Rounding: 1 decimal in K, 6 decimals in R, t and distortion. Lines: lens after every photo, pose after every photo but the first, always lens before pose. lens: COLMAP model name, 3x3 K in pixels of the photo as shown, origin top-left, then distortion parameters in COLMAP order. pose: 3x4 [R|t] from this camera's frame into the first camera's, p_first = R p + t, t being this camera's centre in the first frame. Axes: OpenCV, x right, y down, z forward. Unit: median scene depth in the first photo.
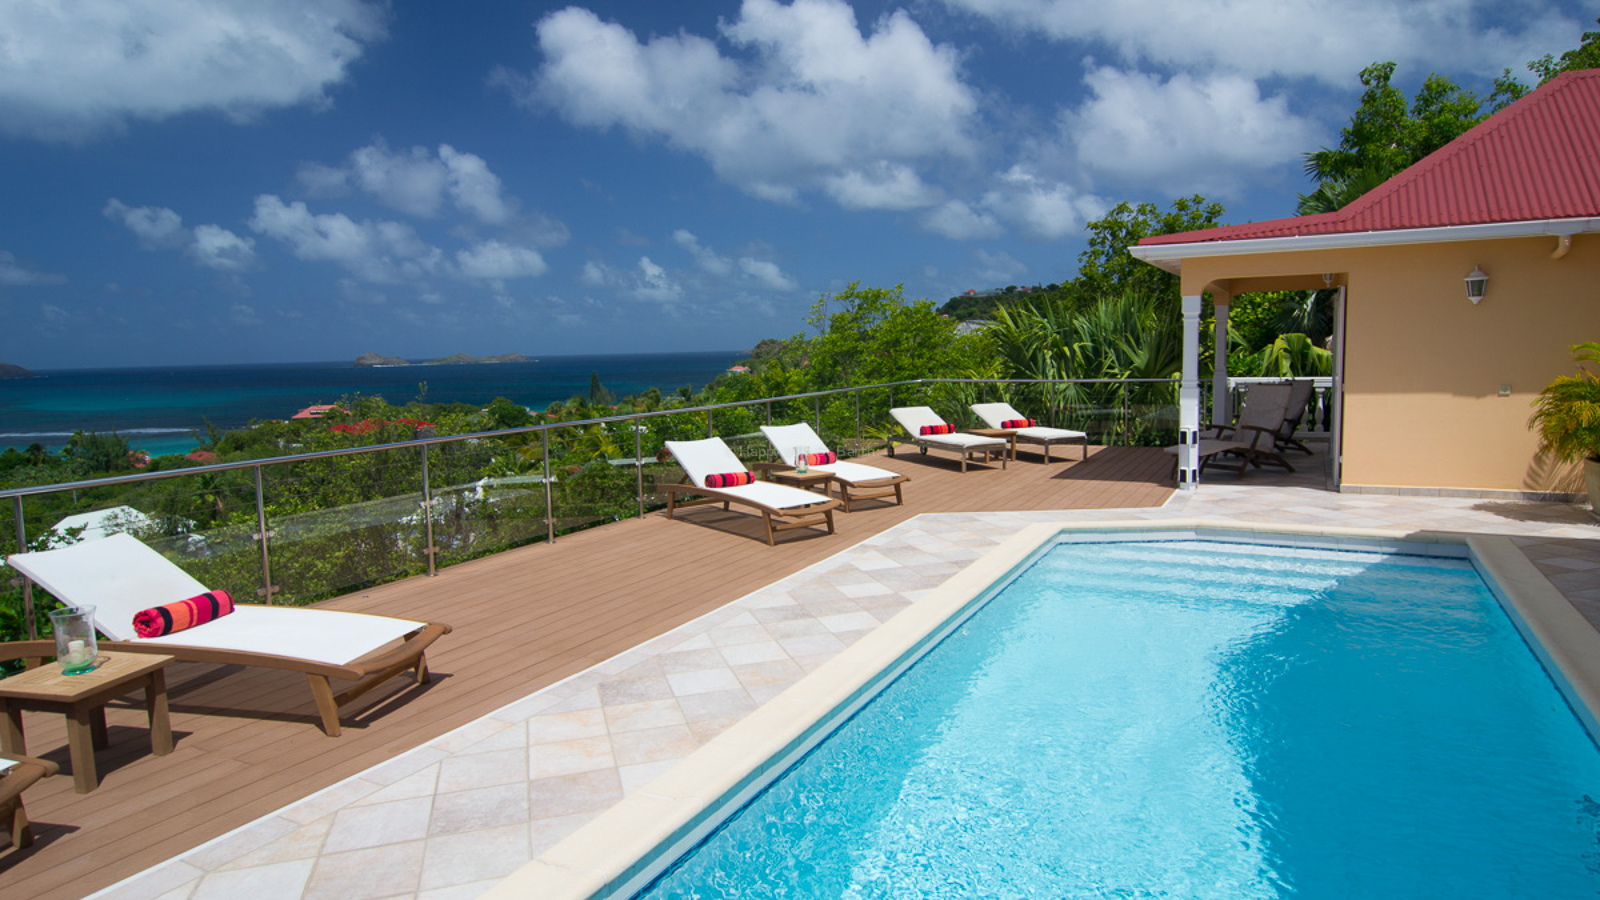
lens RADIAL K [[944.9, 0, 800.0], [0, 944.9, 450.0], [0, 0, 1]] dist [-0.001387, -0.001071]
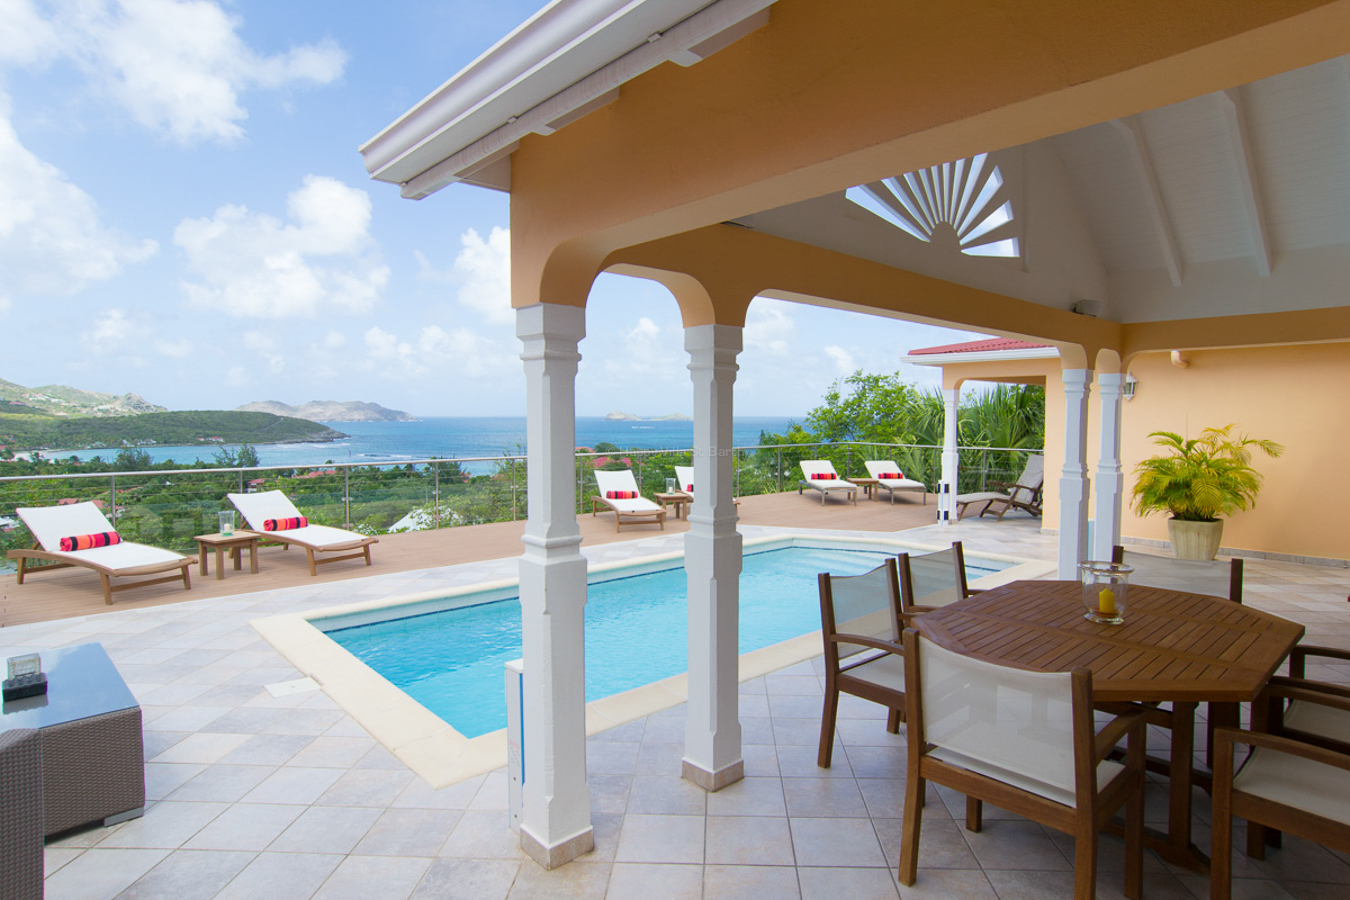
lens RADIAL K [[744.4, 0, 675.0], [0, 744.4, 450.0], [0, 0, 1]] dist [-0.003710, 0.001161]
pose [[0.939291, 0.044805, -0.340183, 0.395236], [-0.064591, 0.996802, -0.047057, 0.006719], [0.336986, 0.066173, 0.939181, -0.188271]]
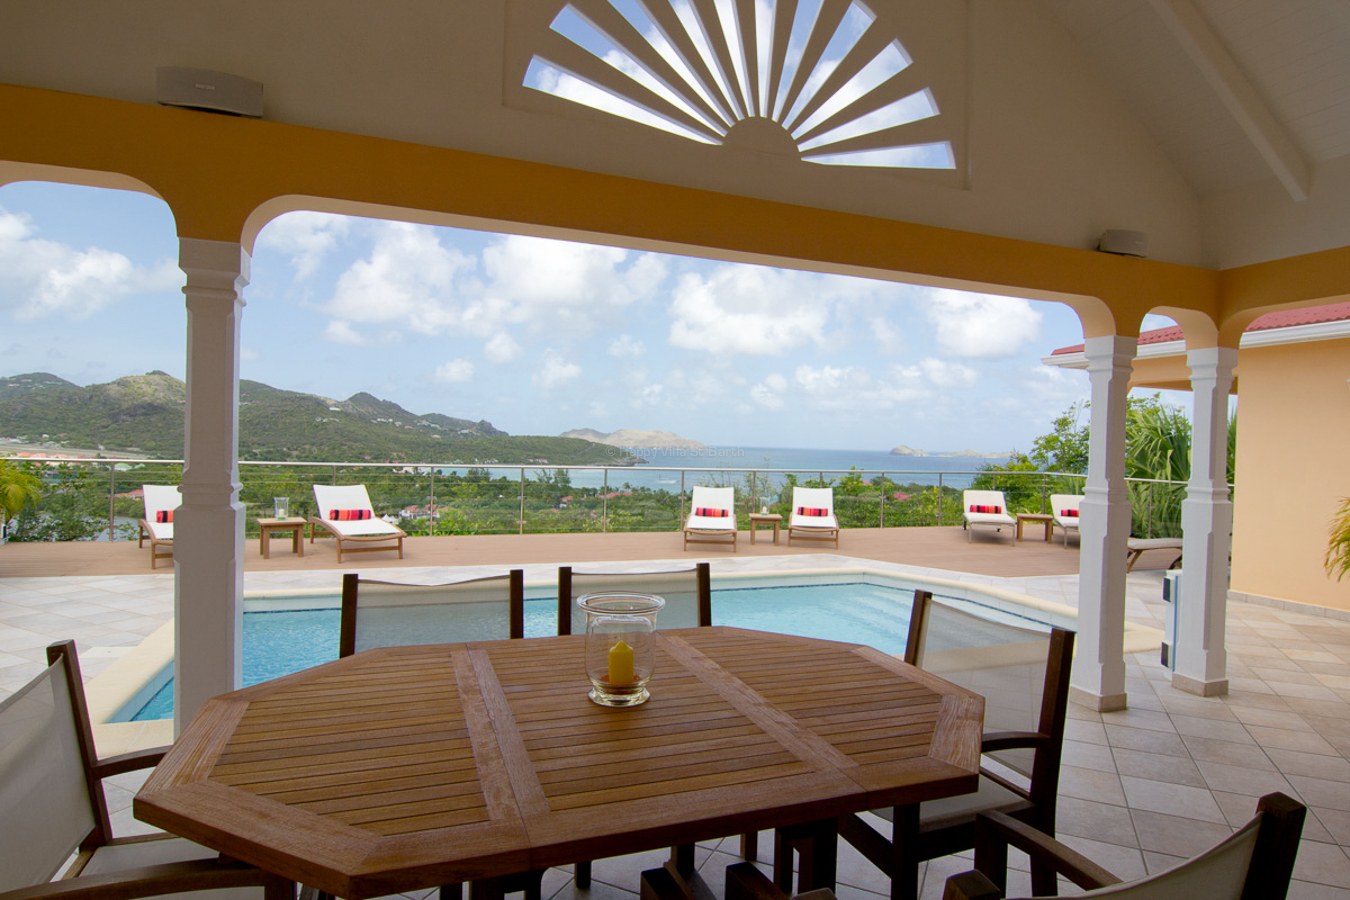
lens RADIAL K [[734.6, 0, 672.0], [0, 734.6, 465.5], [0, 0, 1]] dist [-0.014088, 0.000010]
pose [[0.746140, 0.067605, -0.662348, 0.582454], [-0.119336, 0.992300, -0.033150, 0.001516], [0.655007, 0.103777, 0.748462, 0.038541]]
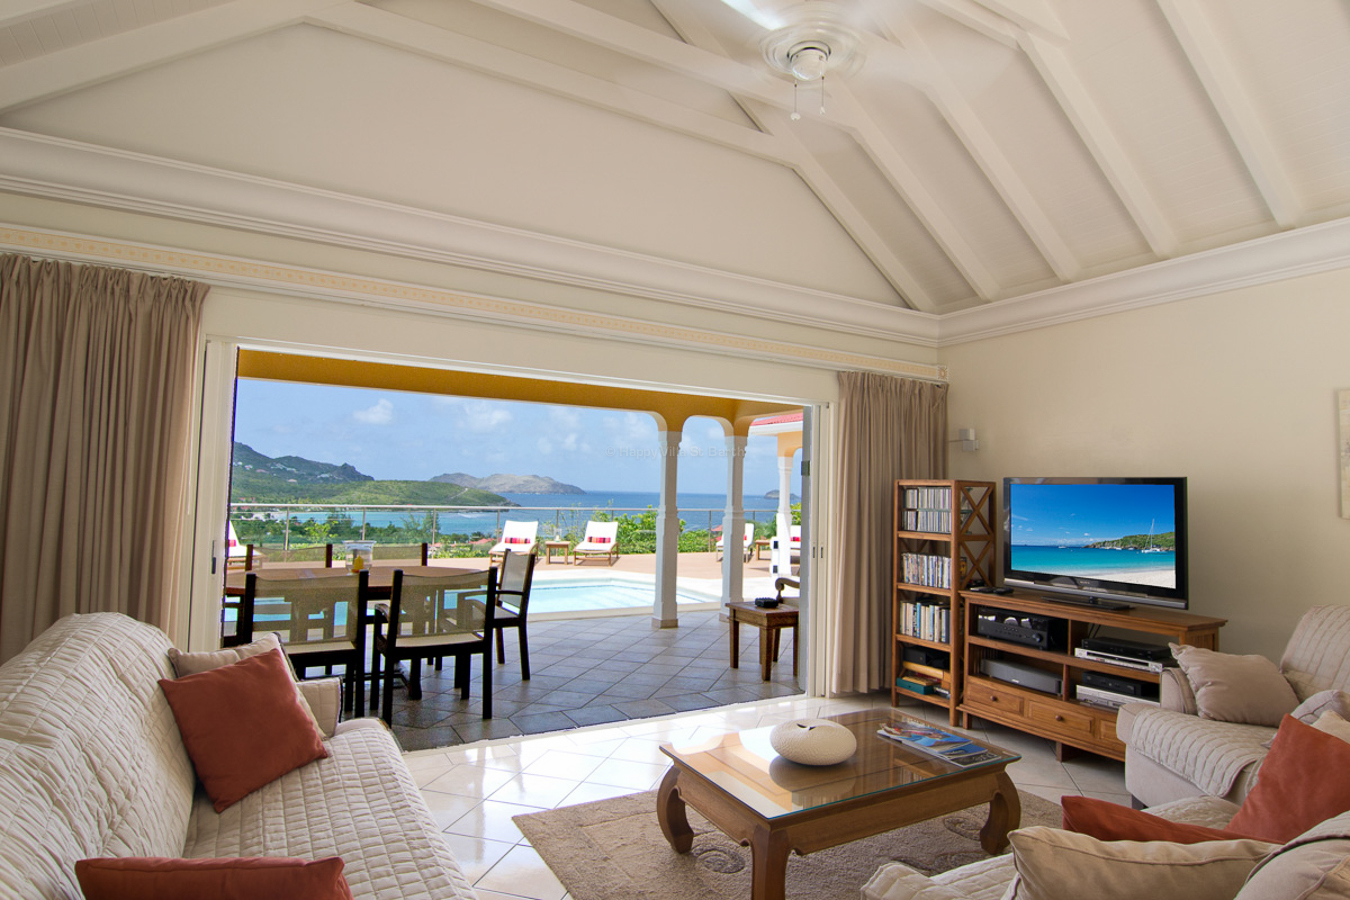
lens RADIAL K [[734.5, 0, 675.0], [0, 734.5, 450.0], [0, 0, 1]] dist [-0.020769, -0.000411]
pose [[0.848759, 0.018387, -0.528459, 0.904853], [-0.103943, 0.985698, -0.132648, 0.010551], [0.518462, 0.167516, 0.838531, -0.155192]]
